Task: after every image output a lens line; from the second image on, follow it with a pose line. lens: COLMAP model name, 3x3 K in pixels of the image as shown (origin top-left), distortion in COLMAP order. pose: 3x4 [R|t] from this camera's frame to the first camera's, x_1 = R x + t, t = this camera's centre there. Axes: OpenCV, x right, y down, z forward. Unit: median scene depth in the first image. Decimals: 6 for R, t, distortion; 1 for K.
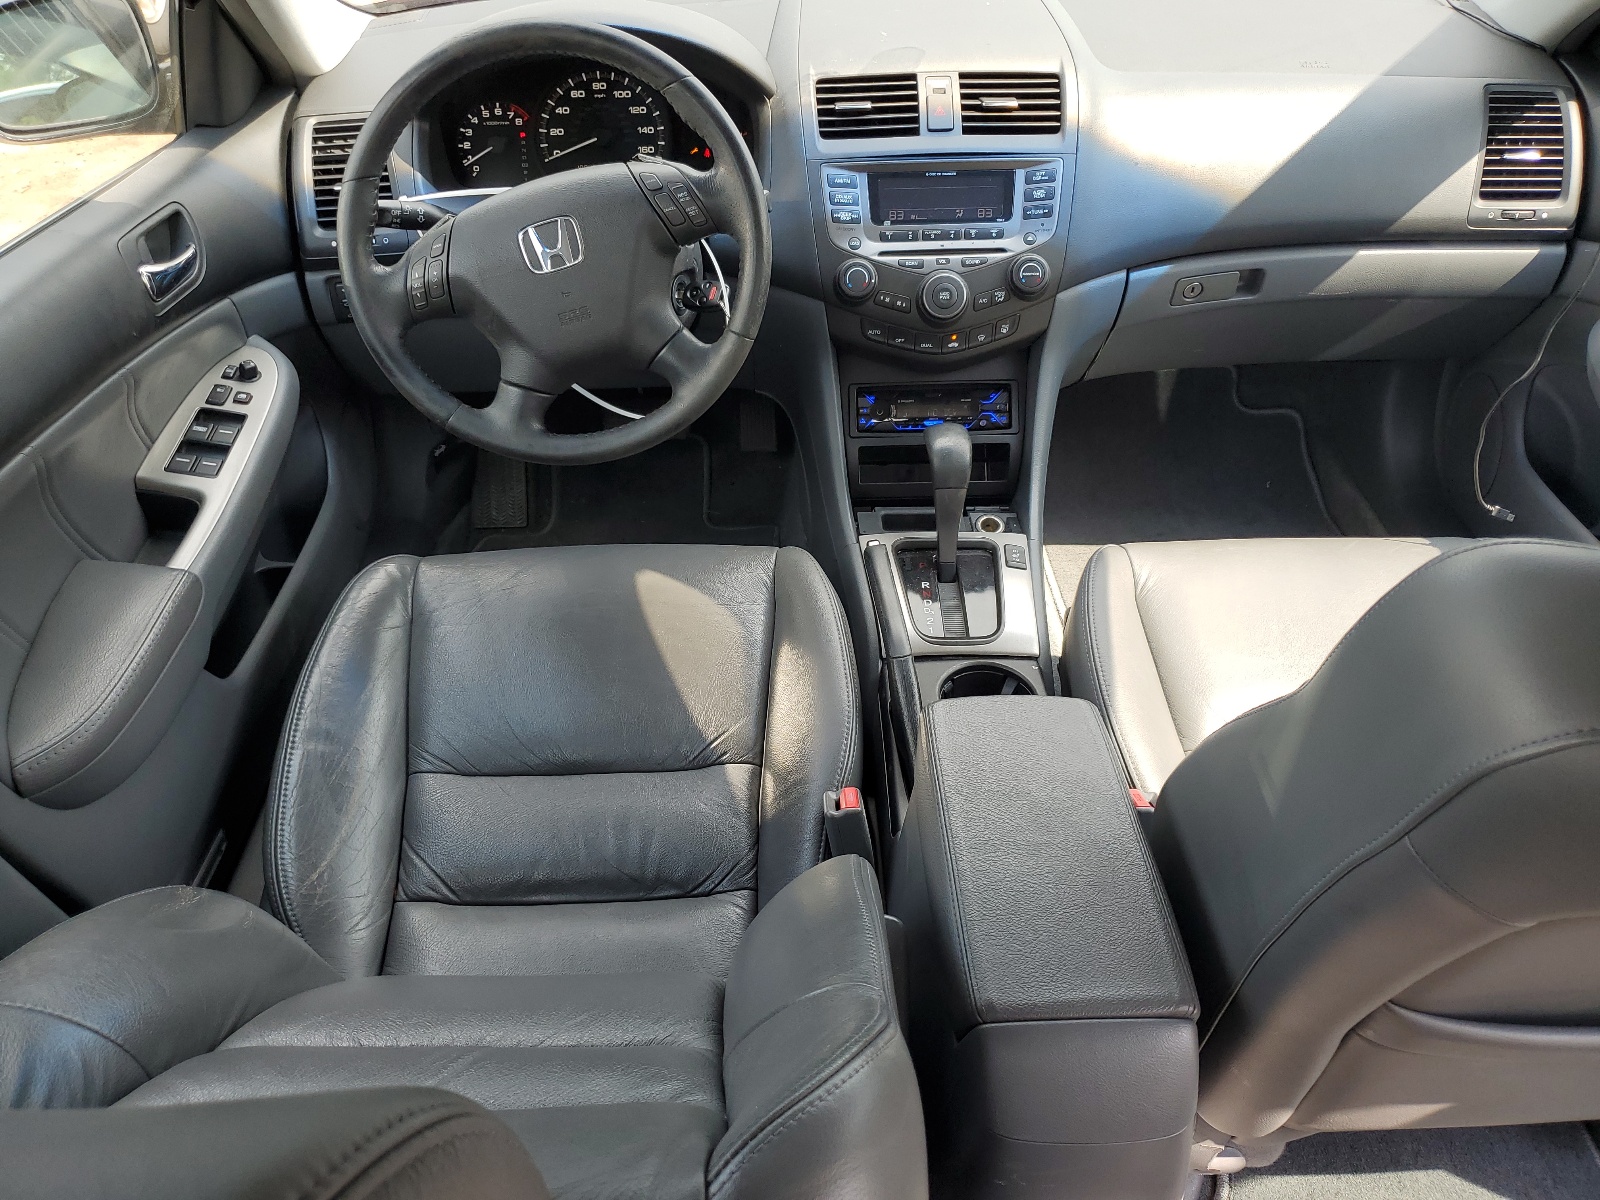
lens RADIAL K [[1282.0, 0, 800.5], [0, 1282.0, 598.1], [0, 0, 1]] dist [-0.015483, -0.003247]
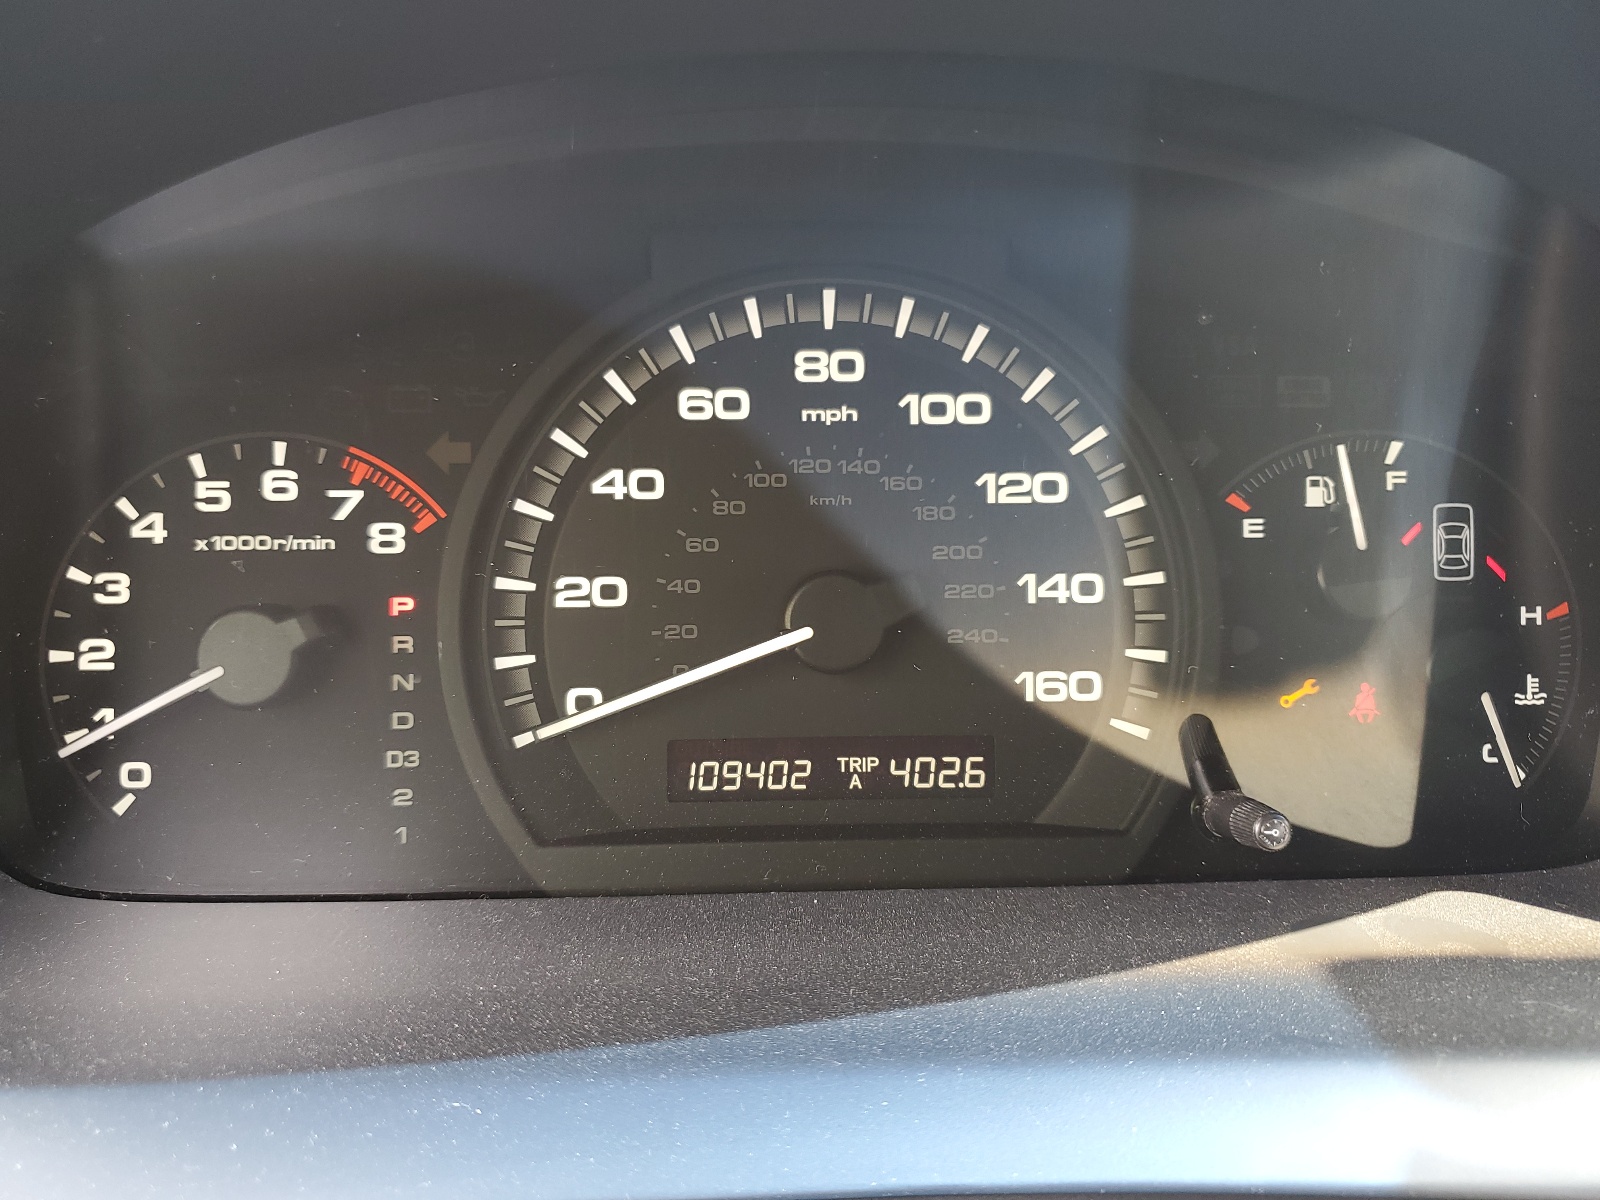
lens RADIAL K [[1214.5, 0, 798.9], [0, 1214.5, 599.5], [0, 0, 1]] dist [0.013135, 0.001601]
pose [[0.999868, 0.009429, 0.013208, -0.163201], [-0.004496, 0.942988, -0.332796, -0.306471], [-0.015593, 0.332693, 0.942906, 0.837239]]
